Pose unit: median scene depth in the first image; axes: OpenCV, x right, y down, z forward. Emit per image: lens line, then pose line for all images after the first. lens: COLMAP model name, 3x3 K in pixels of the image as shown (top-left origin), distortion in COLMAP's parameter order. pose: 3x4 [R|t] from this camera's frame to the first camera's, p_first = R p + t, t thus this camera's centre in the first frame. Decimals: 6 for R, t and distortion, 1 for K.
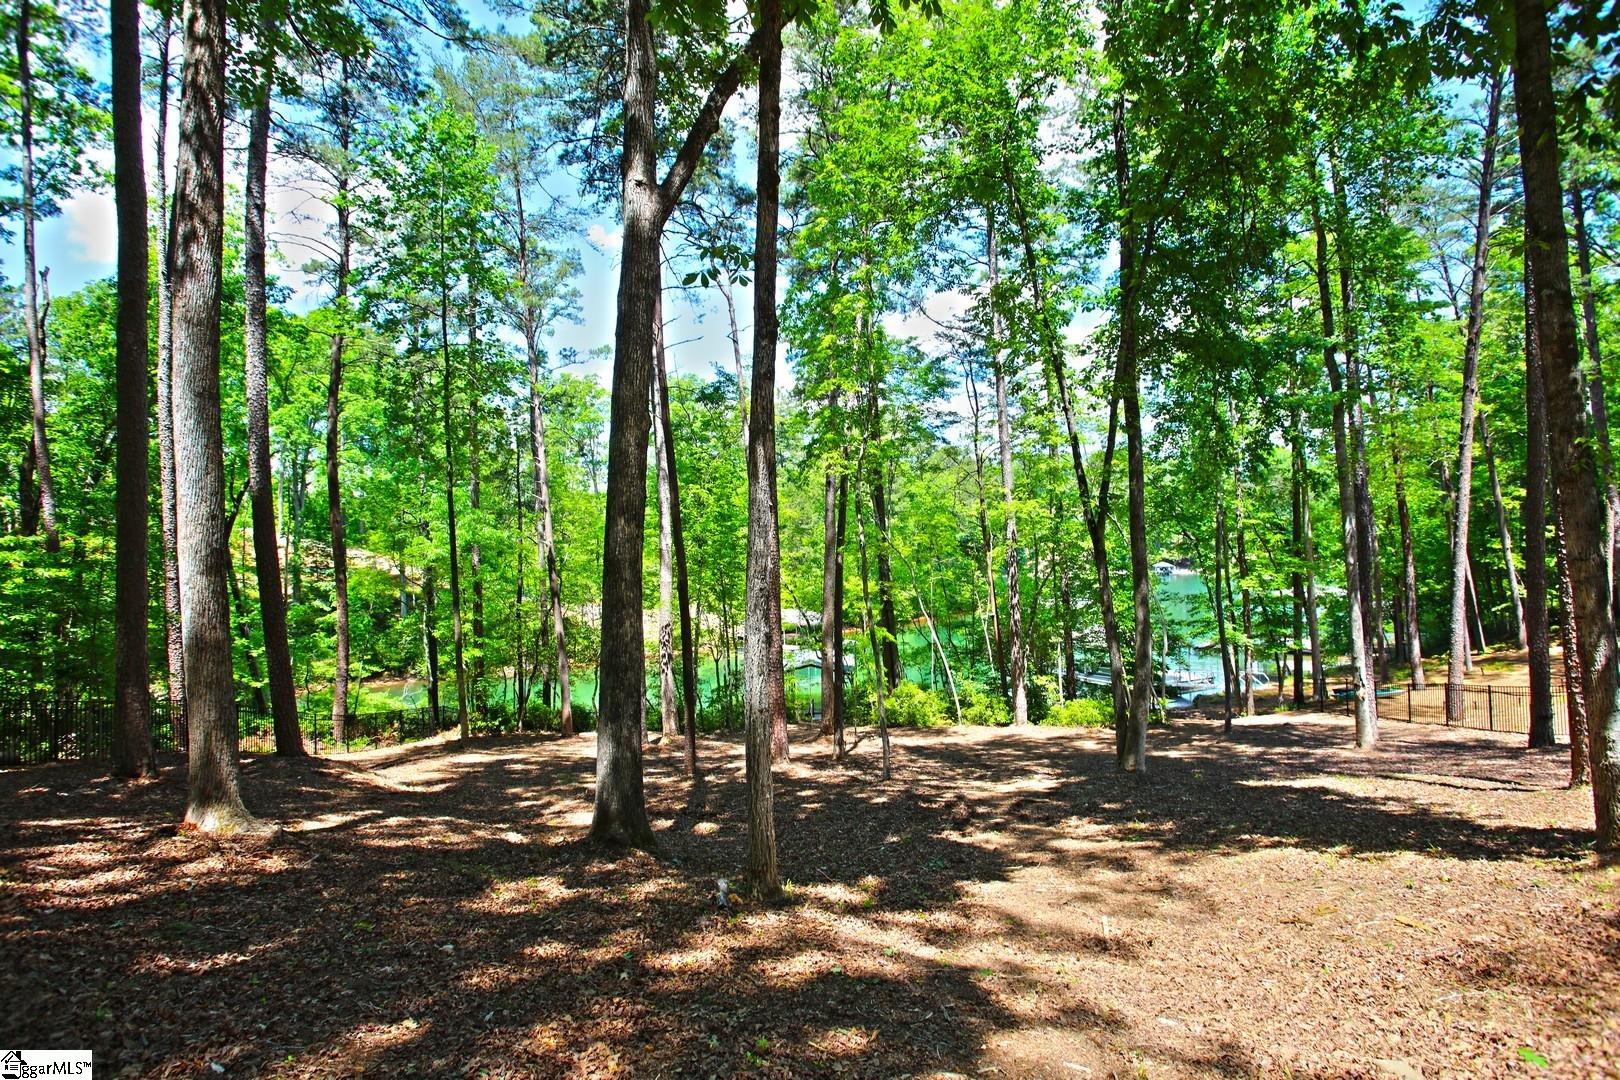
lens RADIAL K [[871.7, 0, 810.0], [0, 871.7, 540.0], [0, 0, 1]] dist [-0.001559, 0.050786]
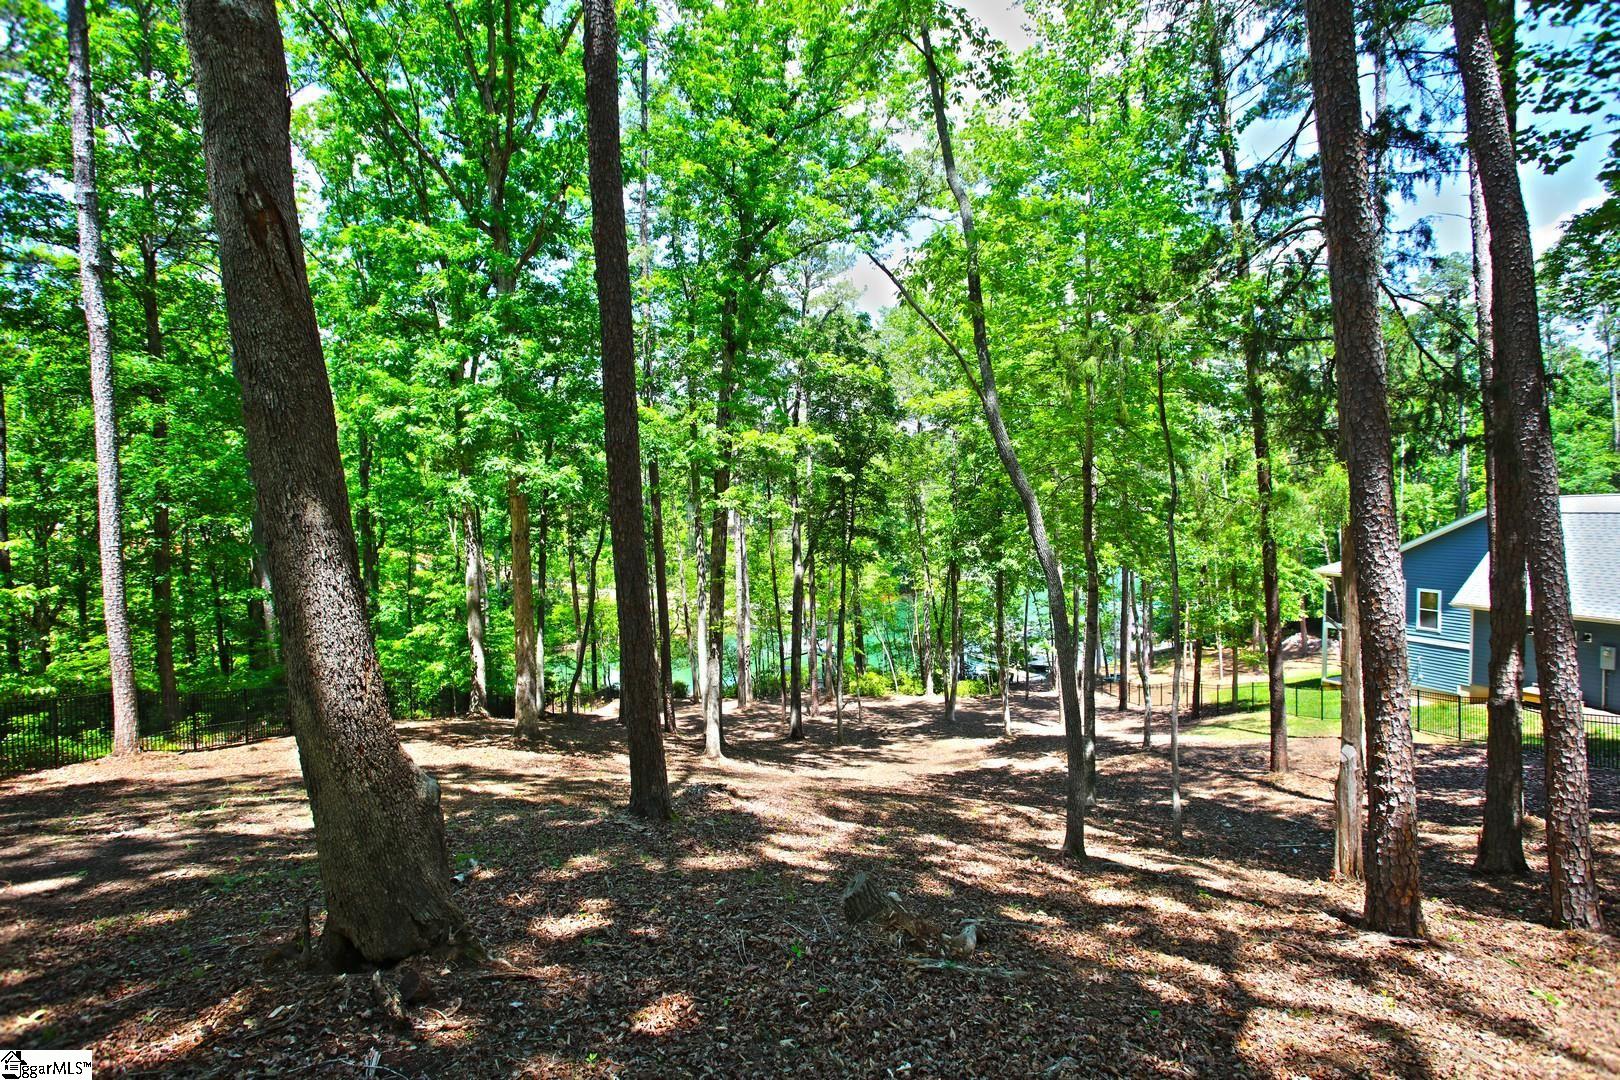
lens RADIAL K [[871.7, 0, 810.0], [0, 871.7, 540.0], [0, 0, 1]] dist [-0.001559, 0.050786]
pose [[0.998491, 0.022384, 0.050140, -0.121816], [-0.025450, 0.997791, 0.061368, -0.241930], [-0.048655, -0.062552, 0.996855, -0.880577]]
